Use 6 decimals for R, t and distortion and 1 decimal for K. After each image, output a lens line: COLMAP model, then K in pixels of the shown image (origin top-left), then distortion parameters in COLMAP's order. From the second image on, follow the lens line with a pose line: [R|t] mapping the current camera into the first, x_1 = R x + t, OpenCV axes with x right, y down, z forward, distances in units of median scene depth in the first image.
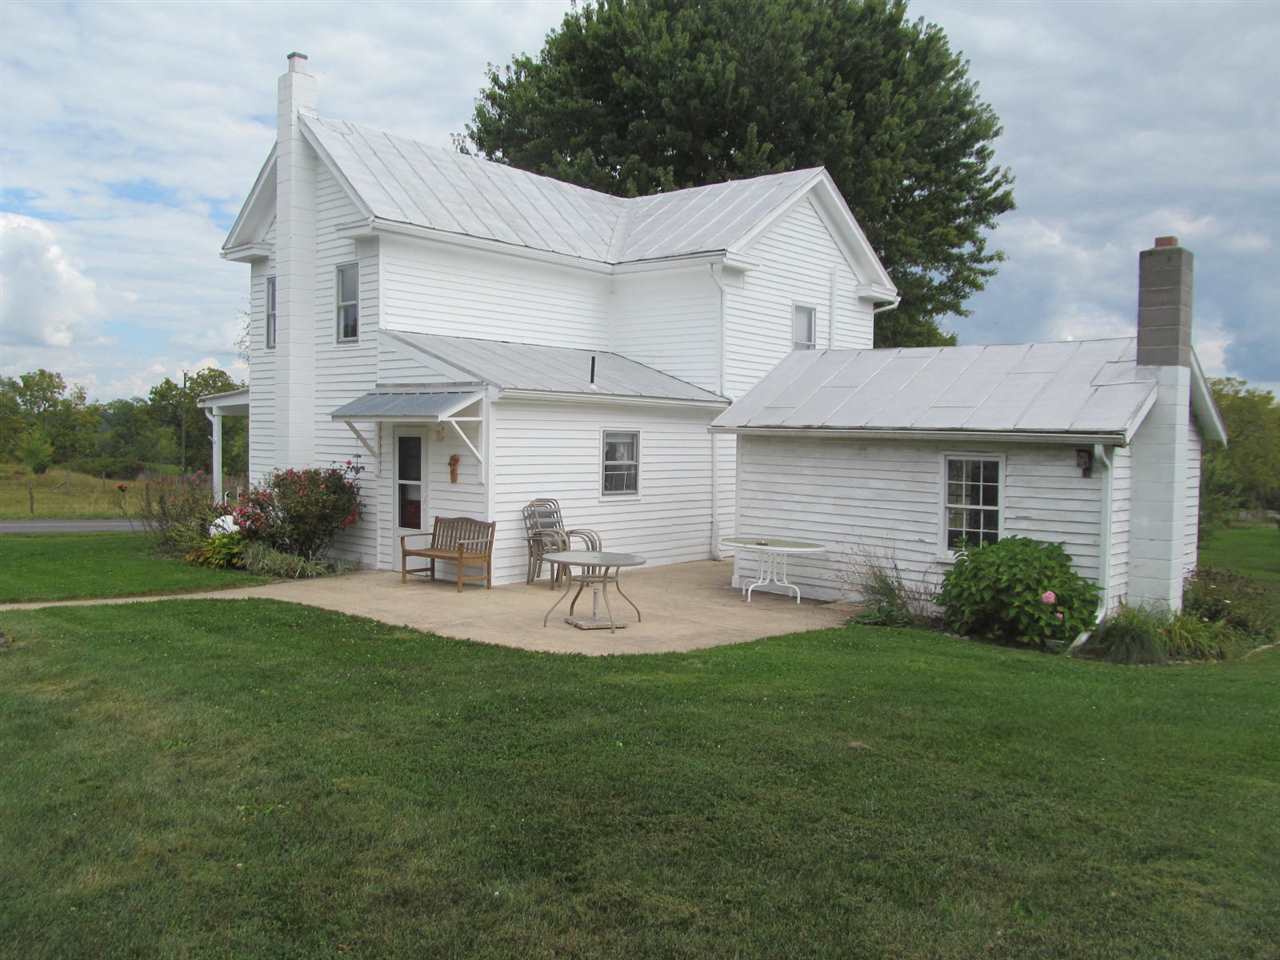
lens RADIAL K [[1056.4, 0, 640.0], [0, 1056.4, 480.0], [0, 0, 1]] dist [-0.076812, 0.052447]
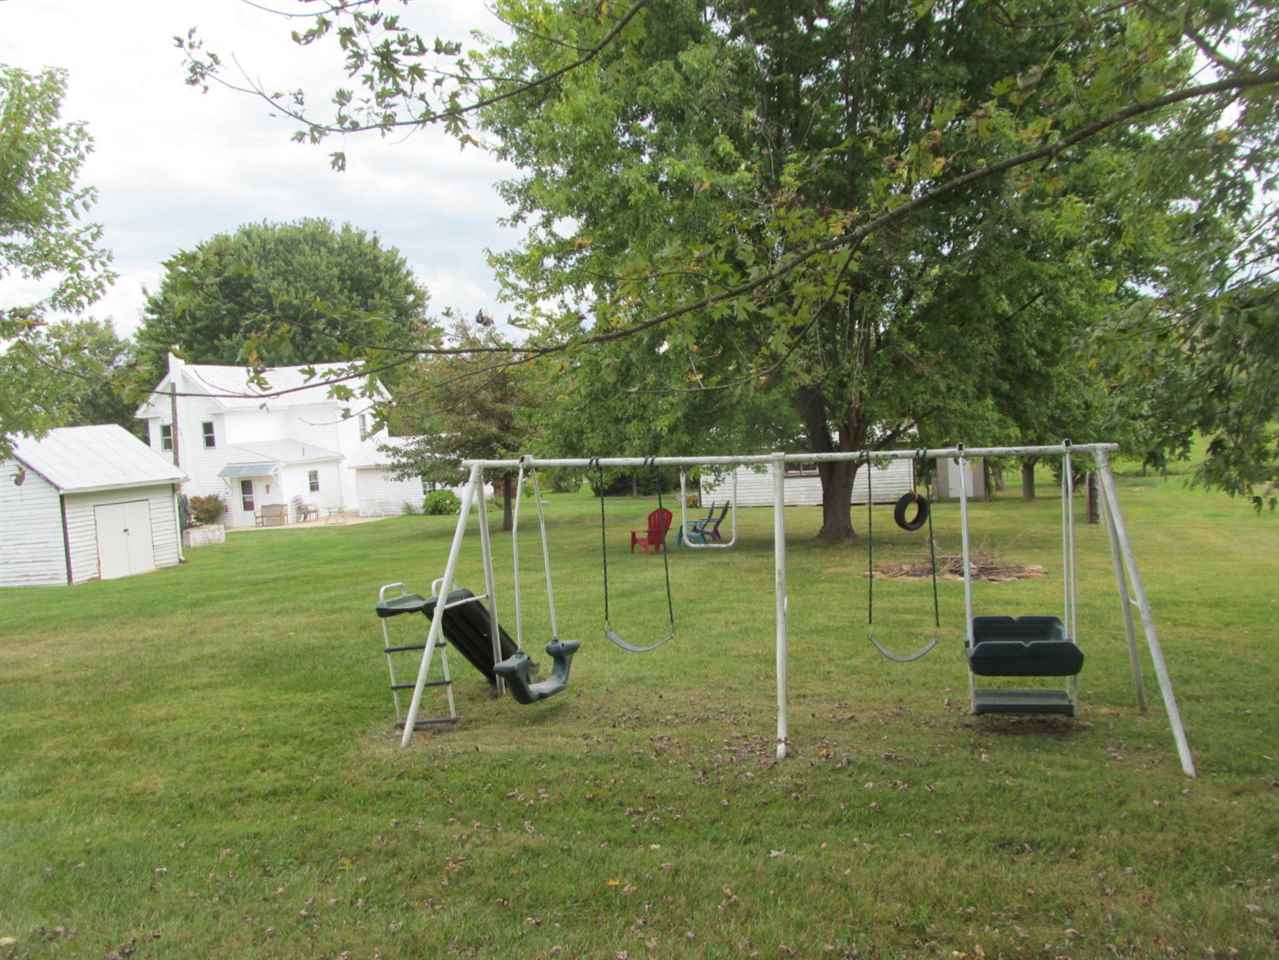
lens RADIAL K [[1055.6, 0, 639.5], [0, 1055.6, 480.0], [0, 0, 1]] dist [-0.076812, 0.052447]
pose [[0.877845, -0.106816, 0.466882, -0.613997], [0.099992, 0.994206, 0.039453, -0.046447], [-0.468391, 0.012051, 0.883439, -2.110650]]
